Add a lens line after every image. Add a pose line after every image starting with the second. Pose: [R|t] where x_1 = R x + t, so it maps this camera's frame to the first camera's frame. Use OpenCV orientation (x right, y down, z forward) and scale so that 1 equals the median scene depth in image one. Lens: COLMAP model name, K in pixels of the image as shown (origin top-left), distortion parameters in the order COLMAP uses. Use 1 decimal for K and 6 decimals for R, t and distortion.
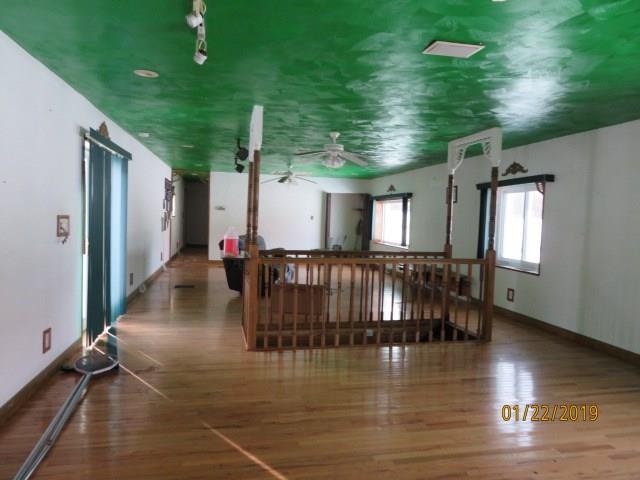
lens RADIAL K [[464.4, 0, 320.0], [0, 464.4, 240.0], [0, 0, 1]] dist [0.000150, 0.004521]
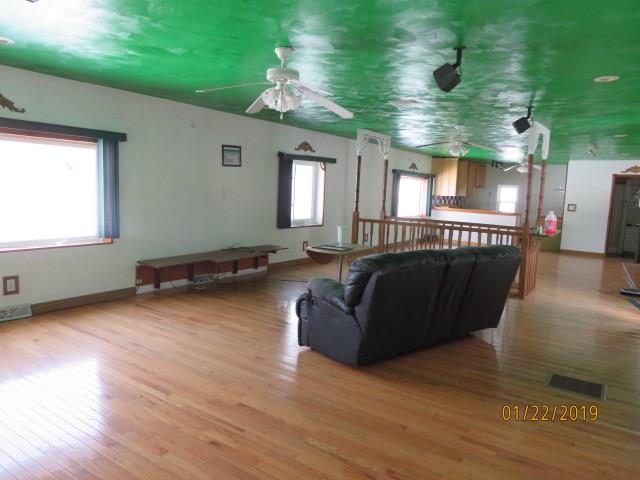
lens RADIAL K [[464.4, 0, 320.0], [0, 464.4, 240.0], [0, 0, 1]] dist [0.000150, 0.004521]
pose [[-0.581751, -0.103430, 0.806764, -0.689491], [-0.005136, 0.992329, 0.123516, -0.059089], [-0.813351, 0.067712, -0.577820, 1.789797]]
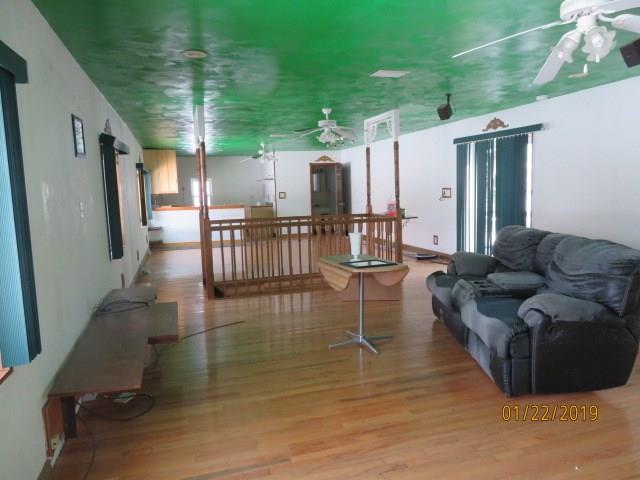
lens RADIAL K [[464.4, 0, 320.0], [0, 464.4, 240.0], [0, 0, 1]] dist [0.000150, 0.004521]
pose [[-0.998830, 0.039290, 0.028200, 0.785521], [0.043120, 0.987530, 0.151411, -0.078590], [-0.021899, 0.152450, -0.988069, 2.000076]]
